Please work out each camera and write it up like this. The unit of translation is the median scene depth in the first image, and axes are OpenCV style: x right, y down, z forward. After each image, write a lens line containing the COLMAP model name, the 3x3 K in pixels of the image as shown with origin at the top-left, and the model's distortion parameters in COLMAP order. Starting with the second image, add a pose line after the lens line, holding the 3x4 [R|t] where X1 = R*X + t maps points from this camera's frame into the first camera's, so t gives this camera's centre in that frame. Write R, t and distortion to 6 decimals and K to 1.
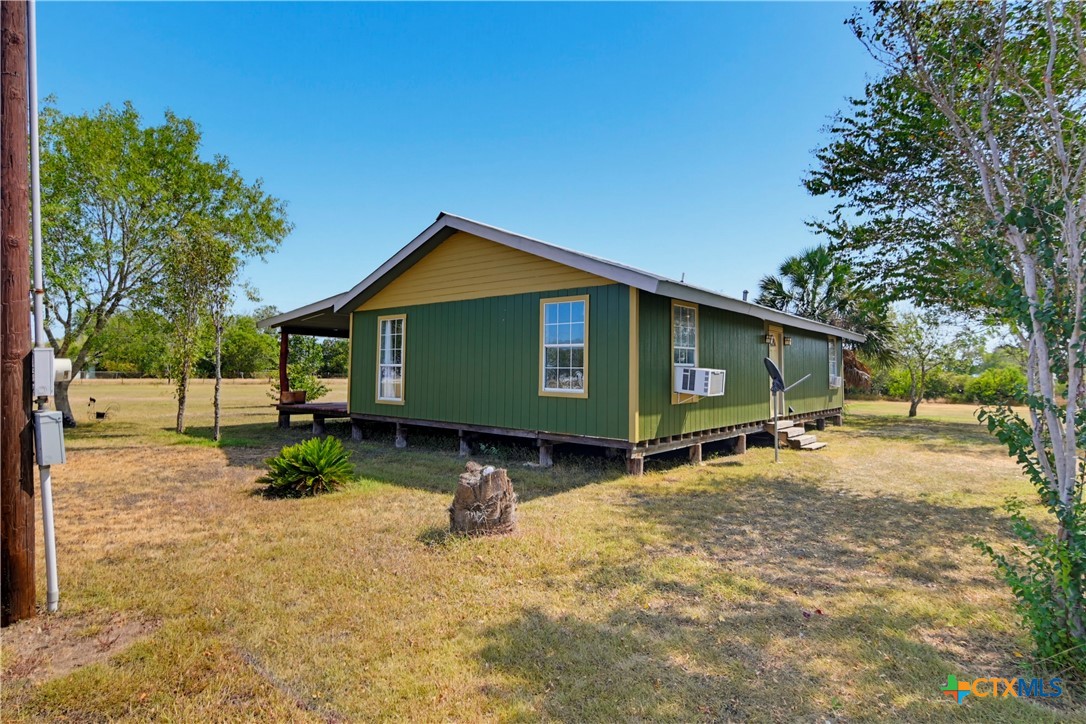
lens RADIAL K [[538.0, 0, 543.0], [0, 538.0, 362.0], [0, 0, 1]] dist [0.002407, -0.000054]
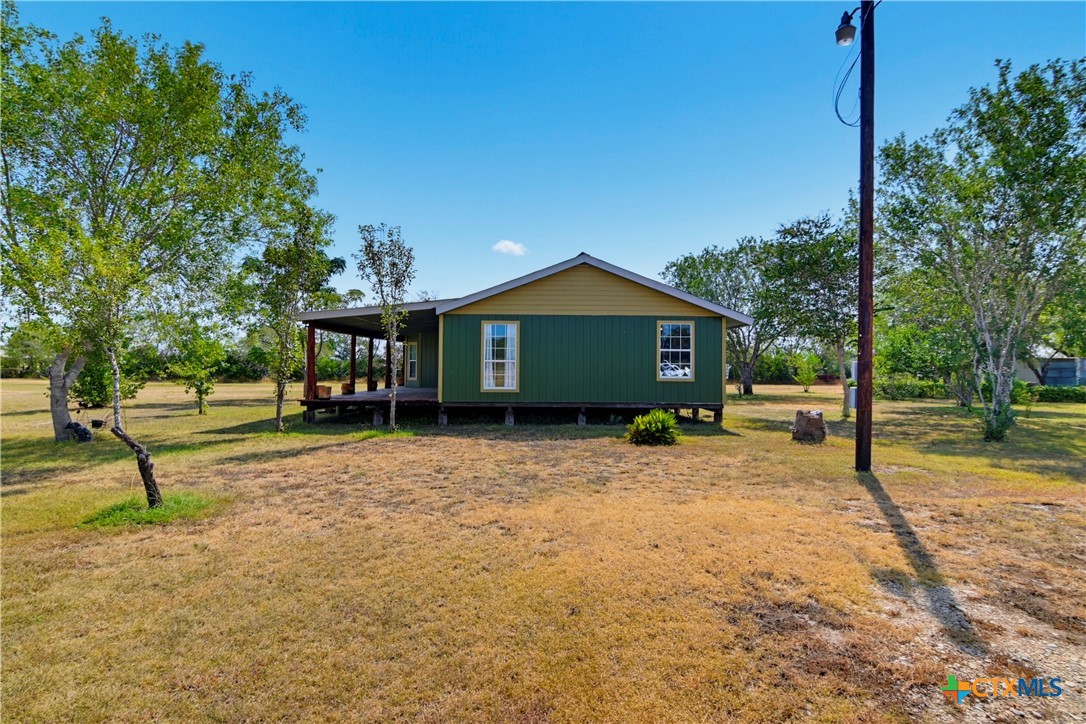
lens RADIAL K [[538.0, 0, 543.0], [0, 538.0, 362.0], [0, 0, 1]] dist [0.002407, -0.000054]
pose [[0.804371, -0.002395, 0.594123, -1.114725], [-0.007776, 0.999864, 0.014559, -0.012597], [-0.594077, -0.016330, 0.804243, -0.065013]]
